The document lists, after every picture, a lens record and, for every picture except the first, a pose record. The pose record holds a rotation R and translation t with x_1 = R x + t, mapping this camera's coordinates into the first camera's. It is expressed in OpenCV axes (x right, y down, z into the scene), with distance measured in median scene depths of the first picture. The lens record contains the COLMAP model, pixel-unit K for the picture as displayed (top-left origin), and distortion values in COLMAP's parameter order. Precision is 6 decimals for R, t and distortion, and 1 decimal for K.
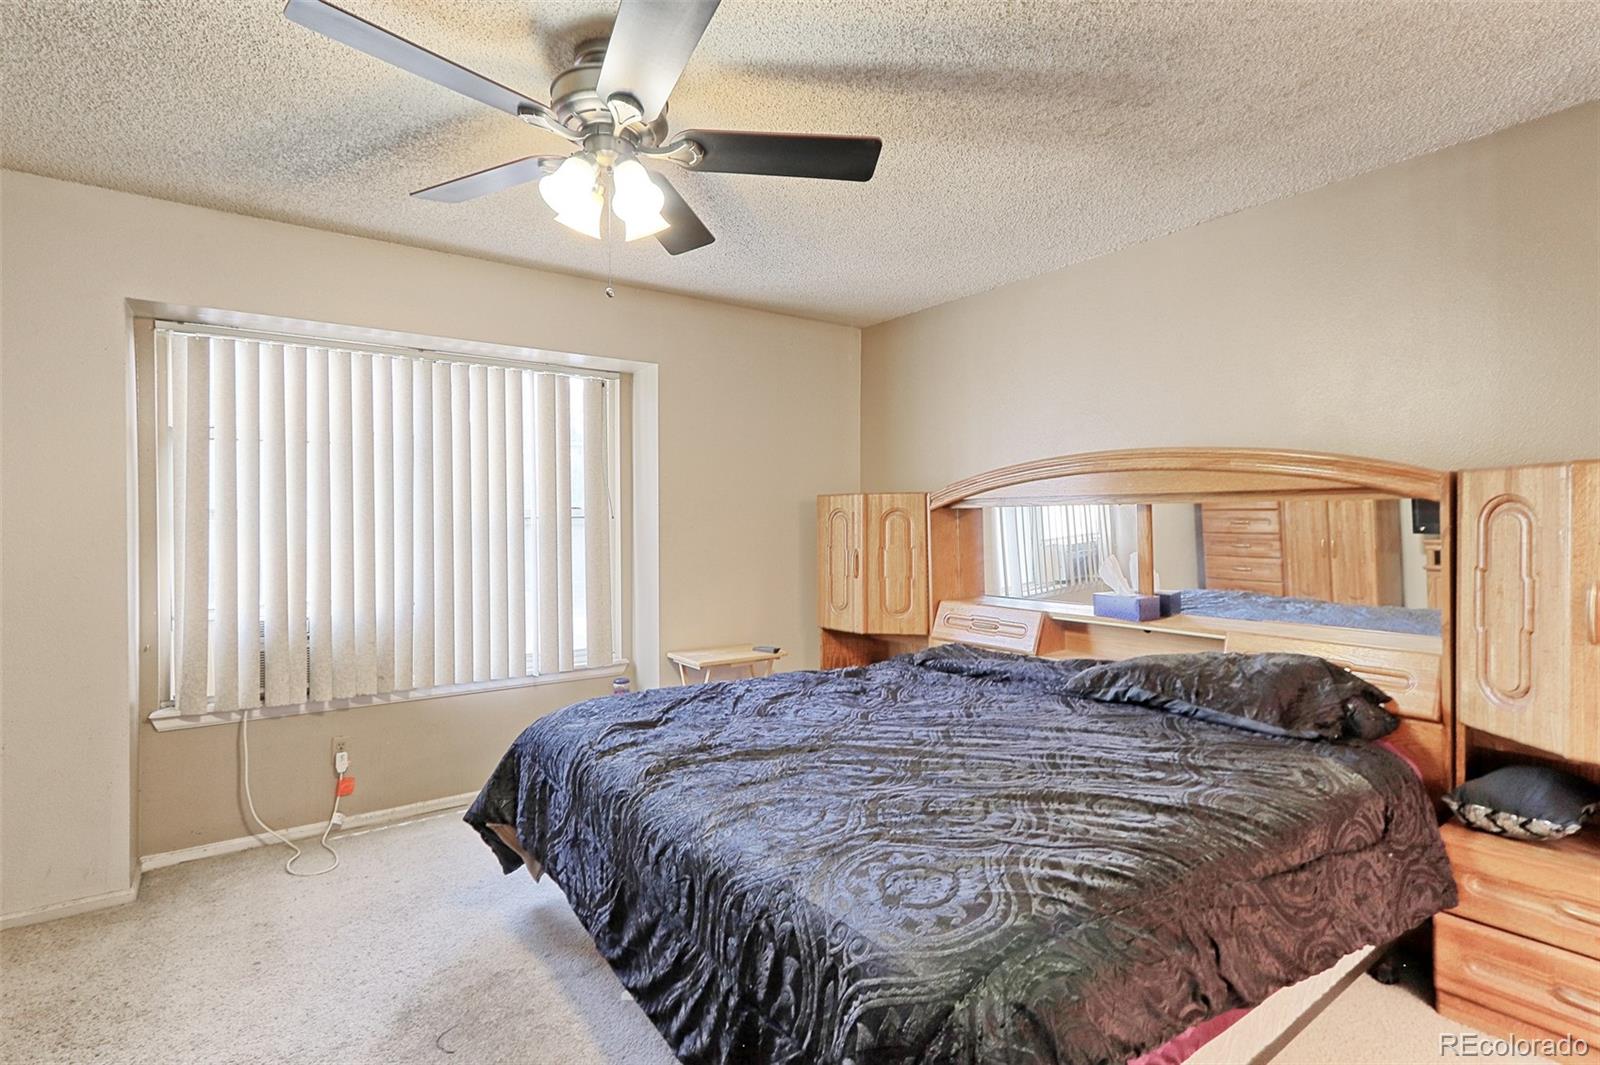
lens RADIAL K [[766.5, 0, 784.2], [0, 766.5, 528.2], [0, 0, 1]] dist [-0.001234, 0.000255]
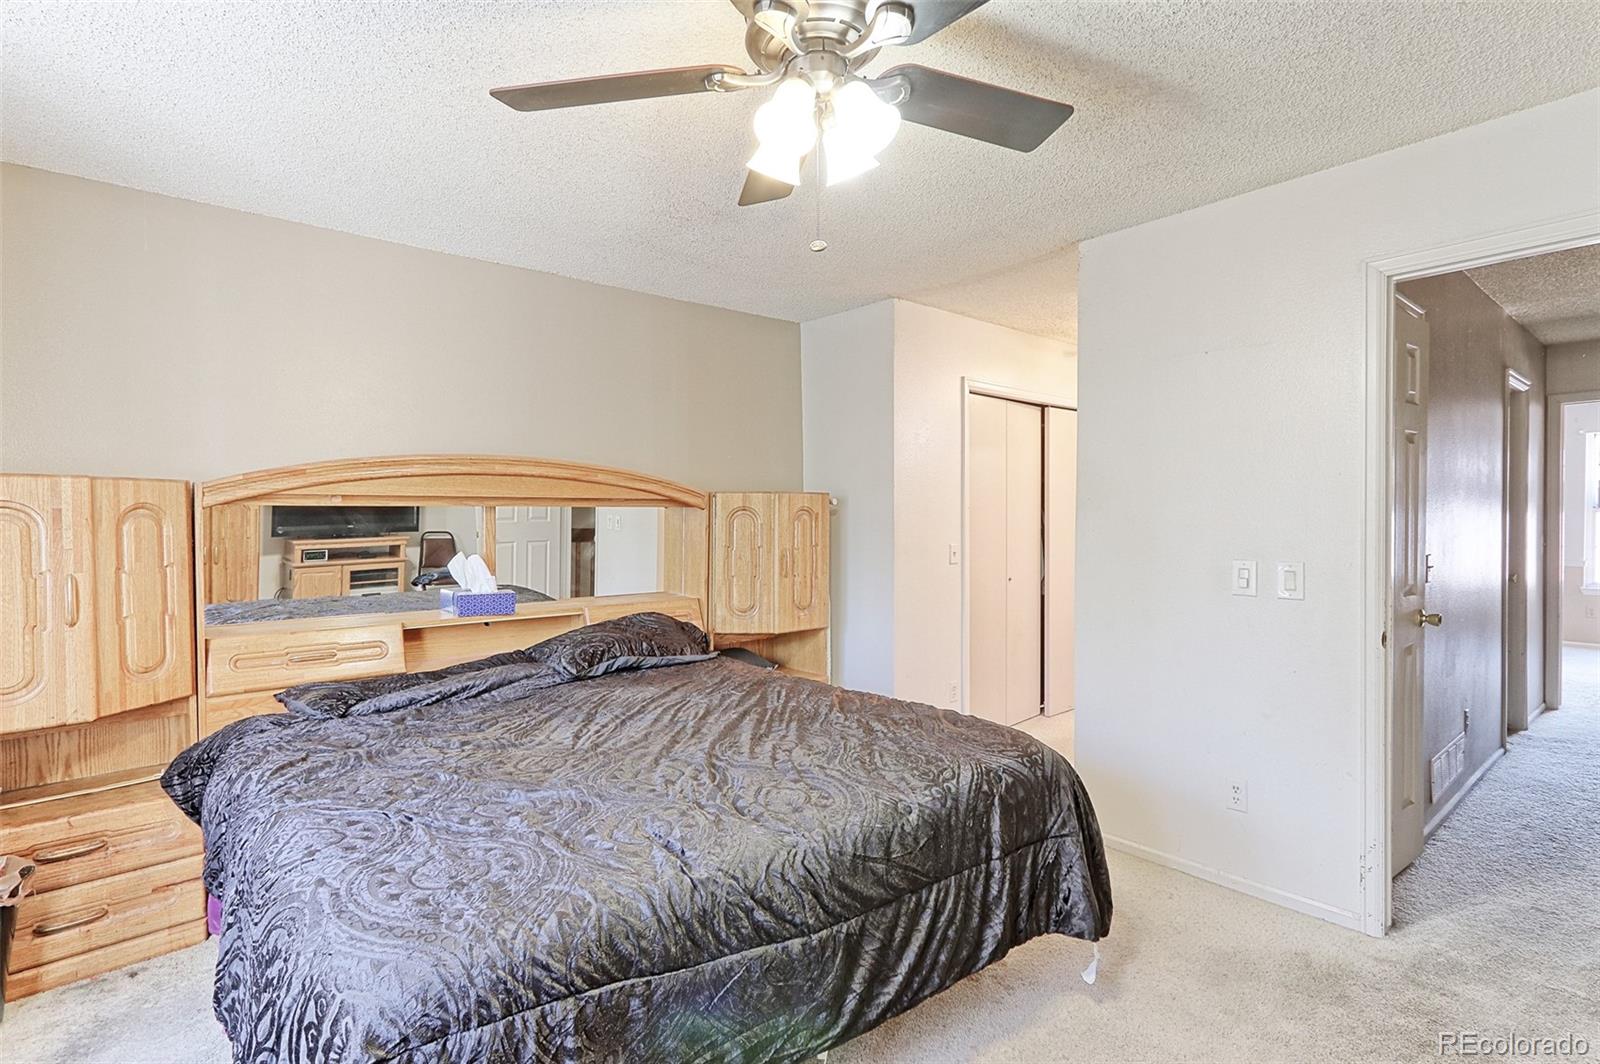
lens RADIAL K [[766.5, 0, 784.2], [0, 766.5, 527.7], [0, 0, 1]] dist [-0.001234, 0.000255]
pose [[-0.024129, -0.005907, 0.999691, -0.495920], [0.020833, 0.999762, 0.006411, -0.000455], [-0.999492, 0.020982, -0.024000, 0.495379]]
